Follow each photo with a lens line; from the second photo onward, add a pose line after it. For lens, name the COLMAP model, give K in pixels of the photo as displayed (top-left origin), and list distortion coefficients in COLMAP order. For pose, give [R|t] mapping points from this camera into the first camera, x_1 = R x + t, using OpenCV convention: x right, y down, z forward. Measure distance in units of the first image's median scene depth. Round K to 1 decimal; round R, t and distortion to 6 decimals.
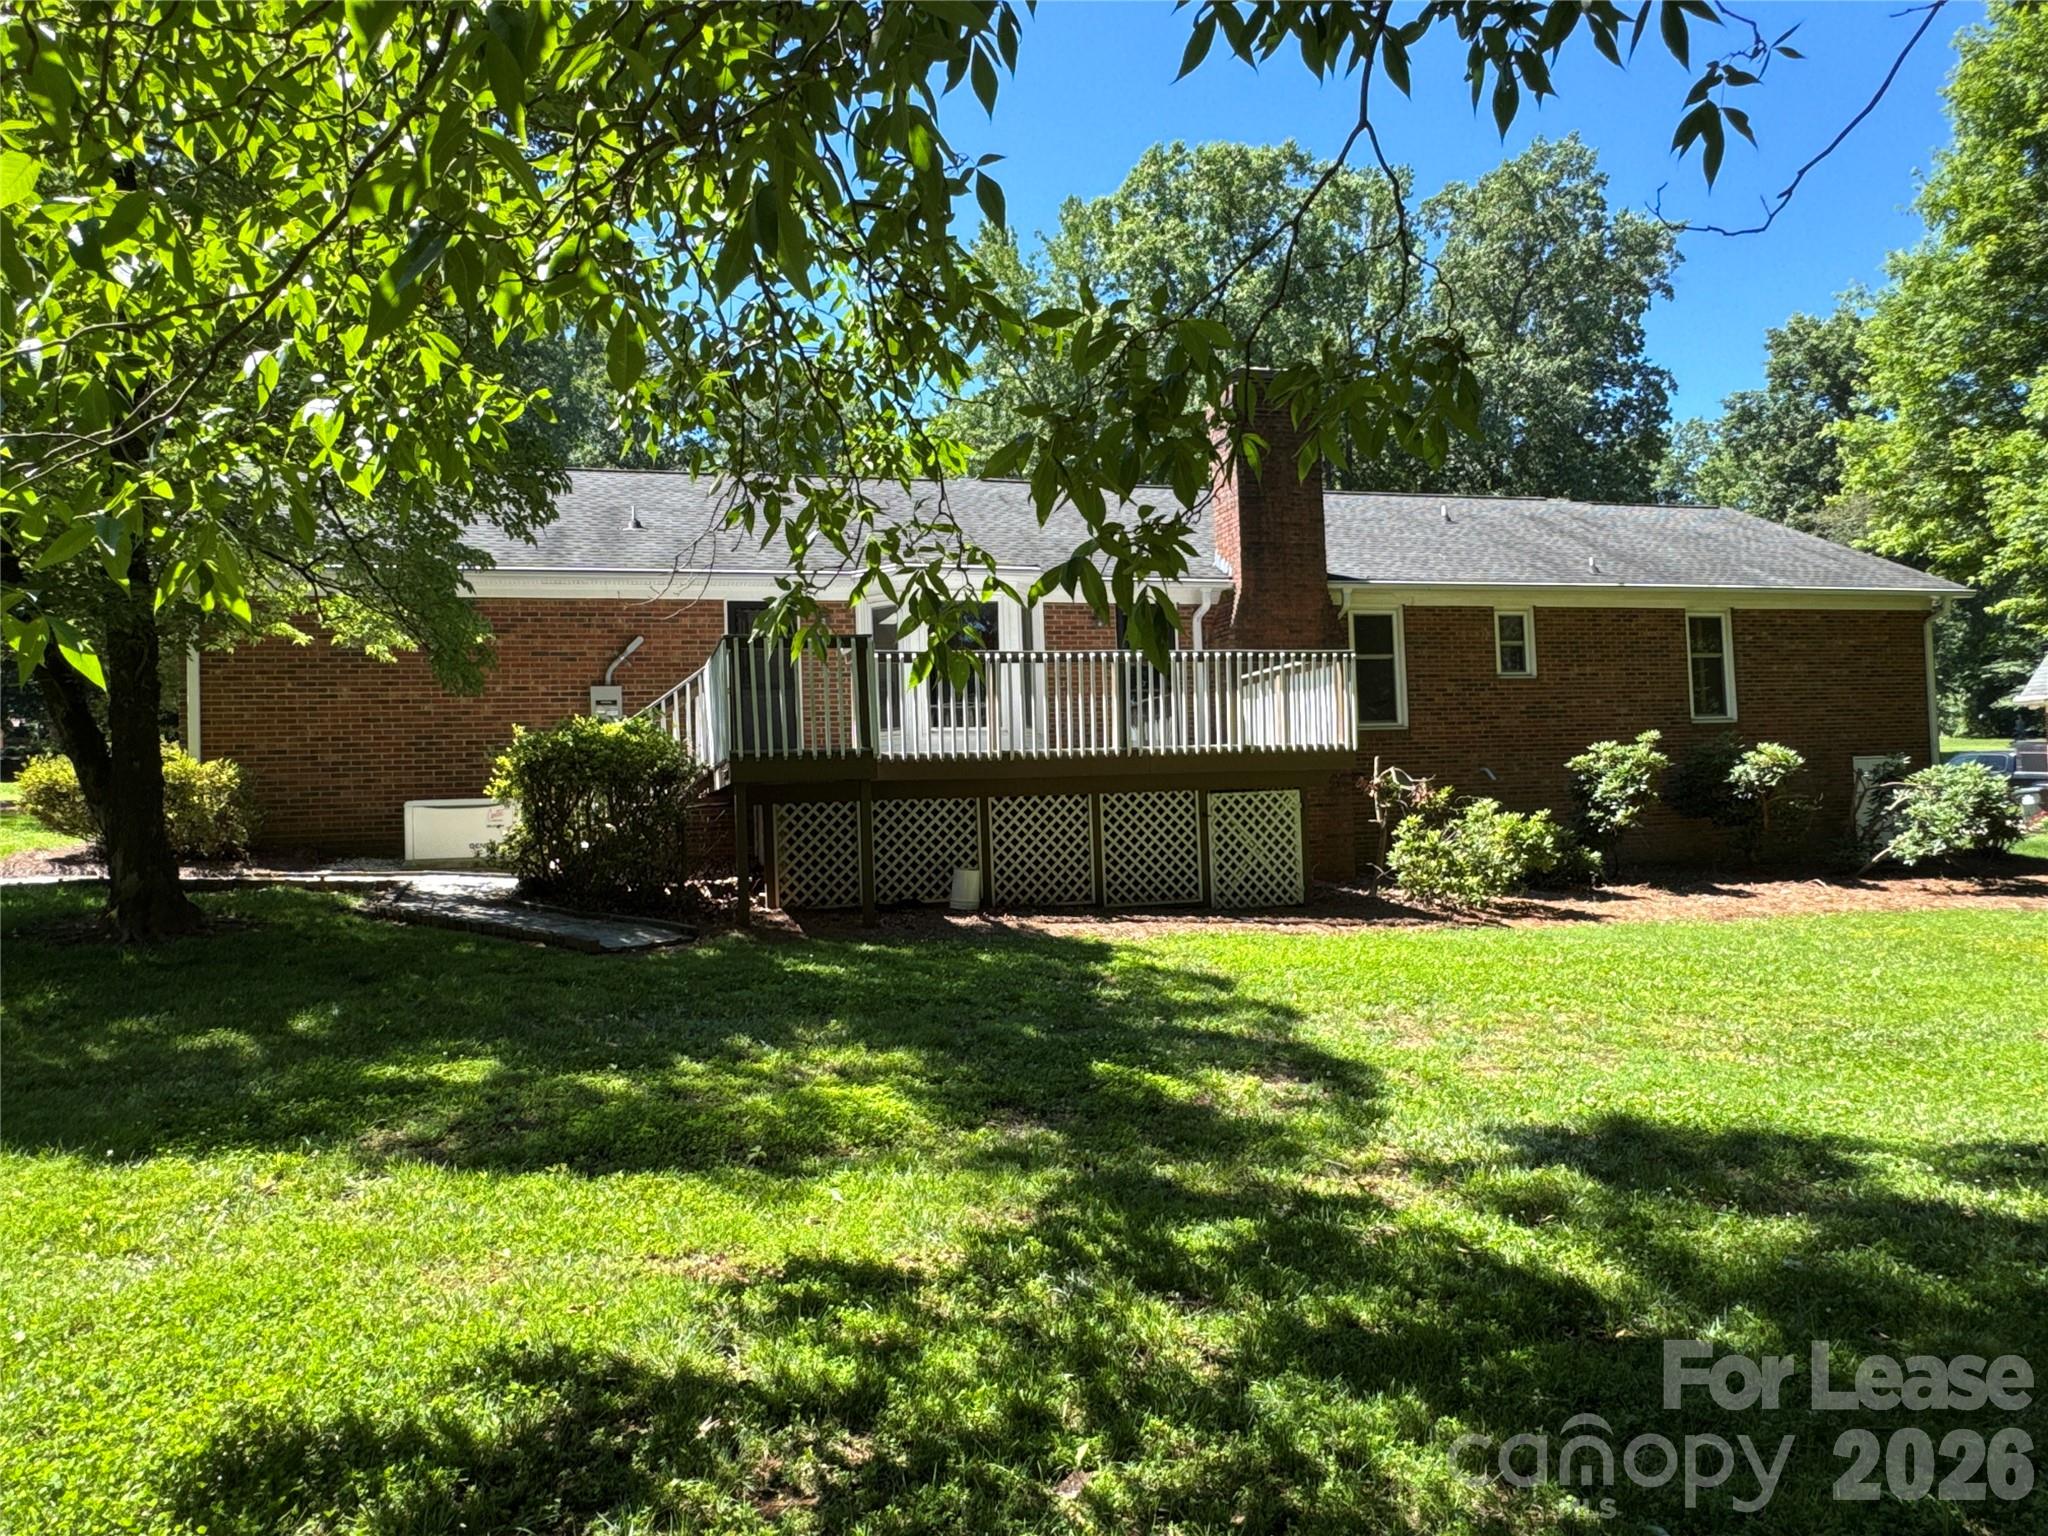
lens RADIAL K [[1374.3, 0, 1023.3], [0, 1374.3, 768.7], [0, 0, 1]] dist [0.005965, 0.001818]
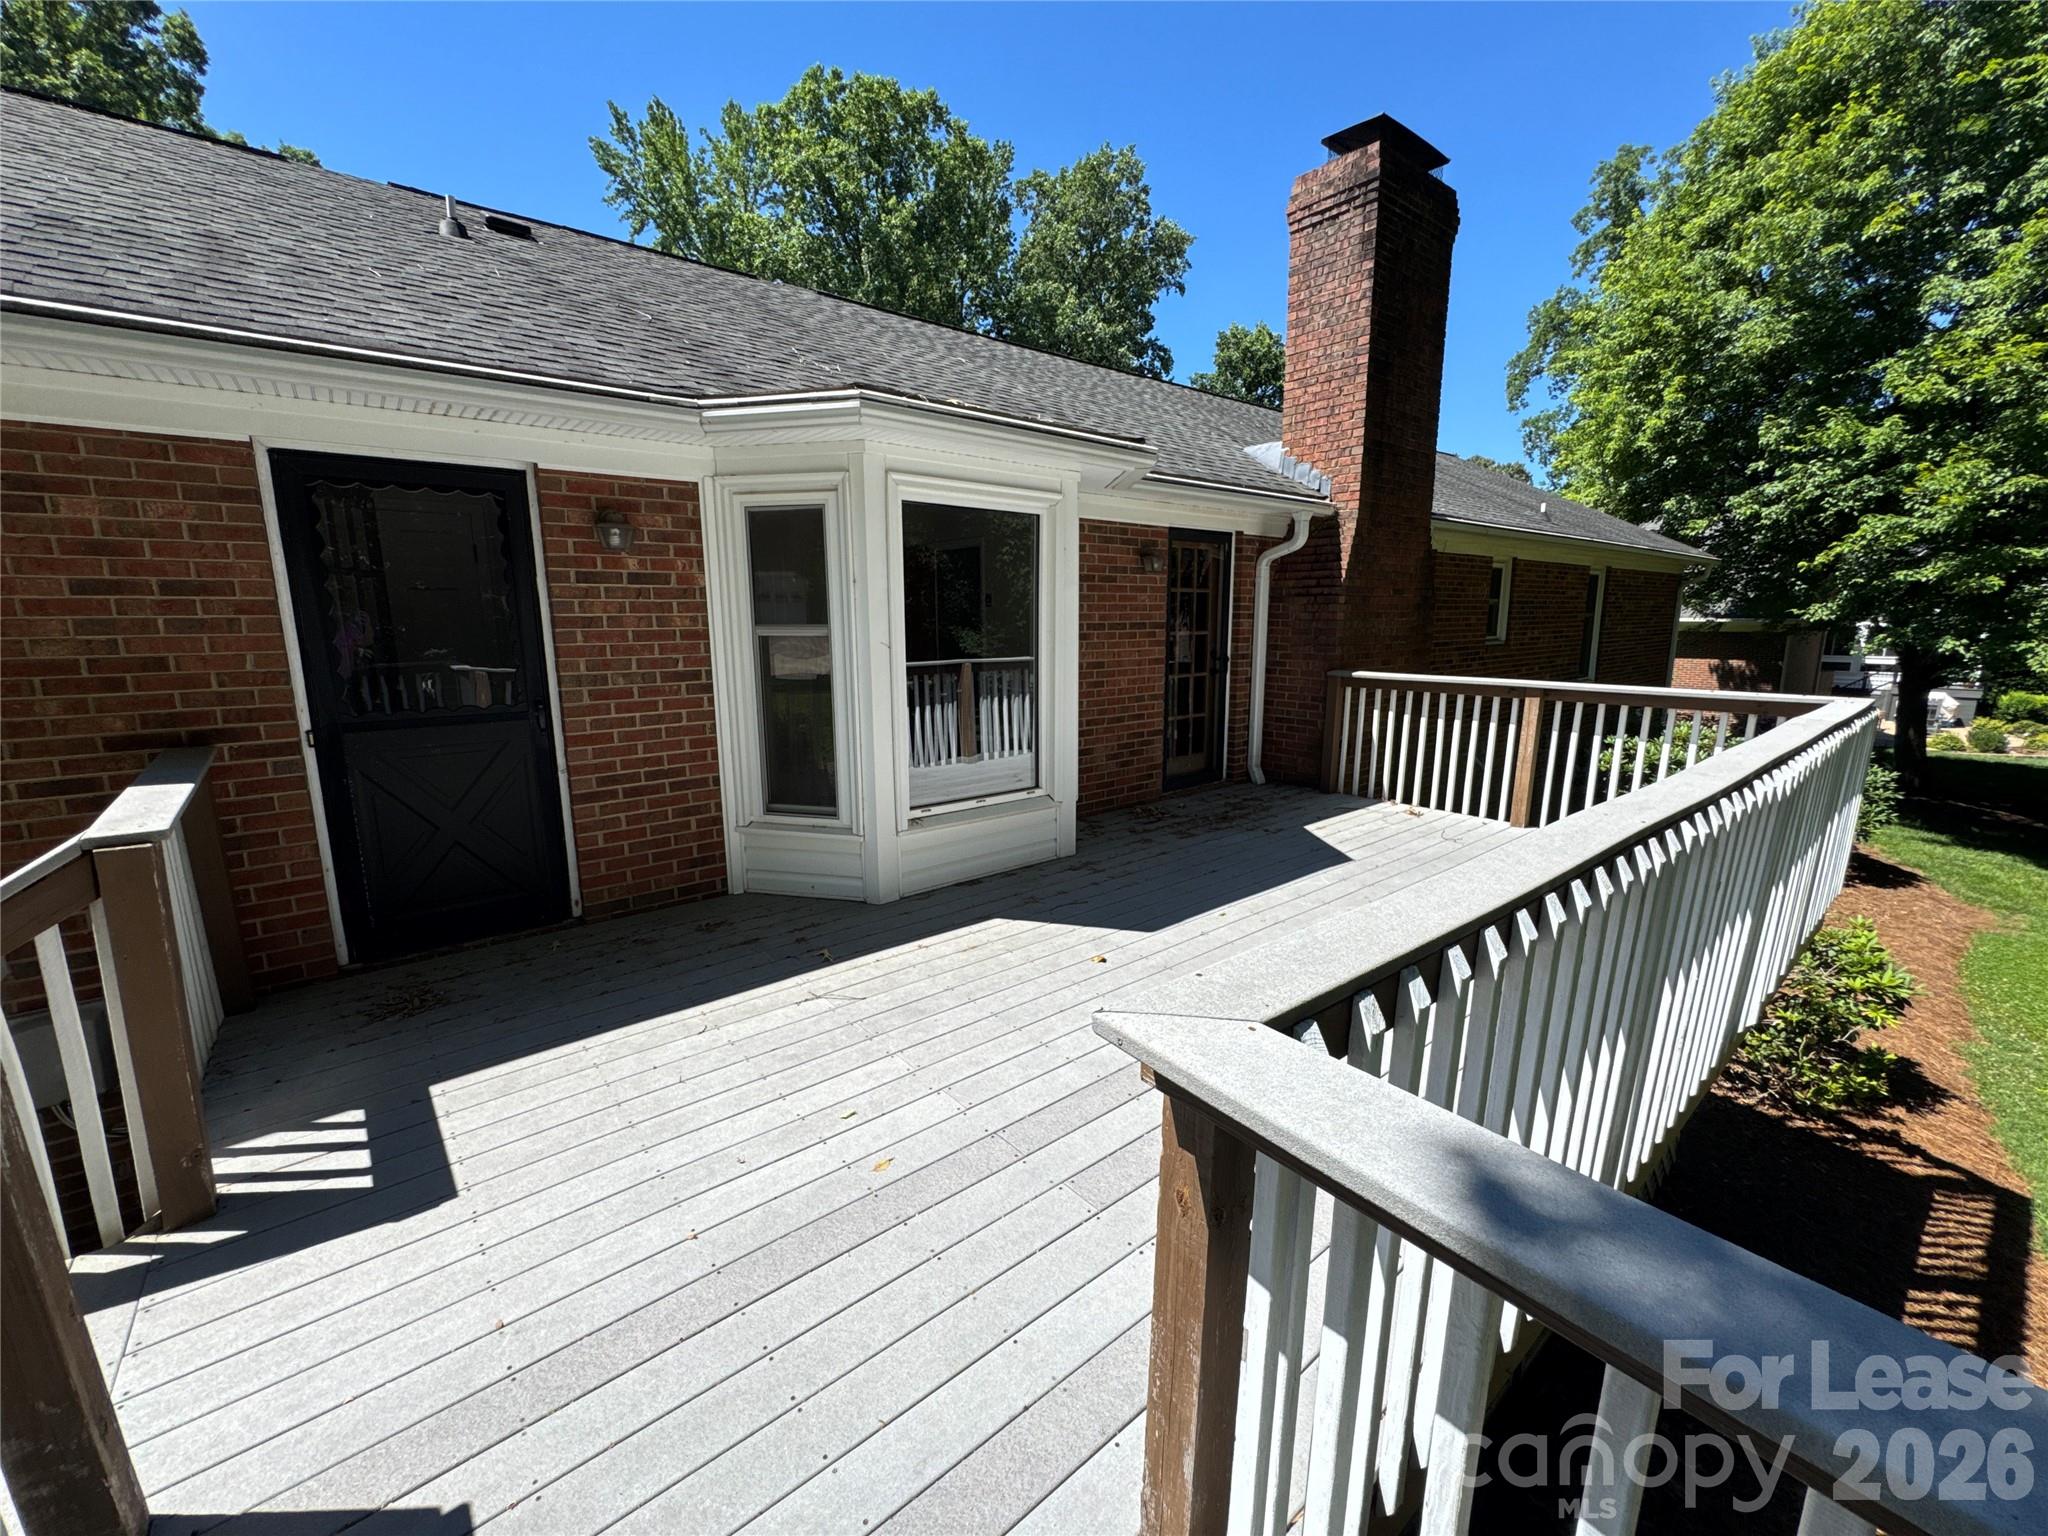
lens RADIAL K [[820.4, 0, 1027.5], [0, 820.4, 767.5], [0, 0, 1]] dist [0.000450, -0.000111]
pose [[0.919228, -0.042907, 0.391381, -0.033658], [-0.040421, 0.978508, 0.202209, -0.025431], [-0.391646, -0.201696, 0.897737, 0.197347]]
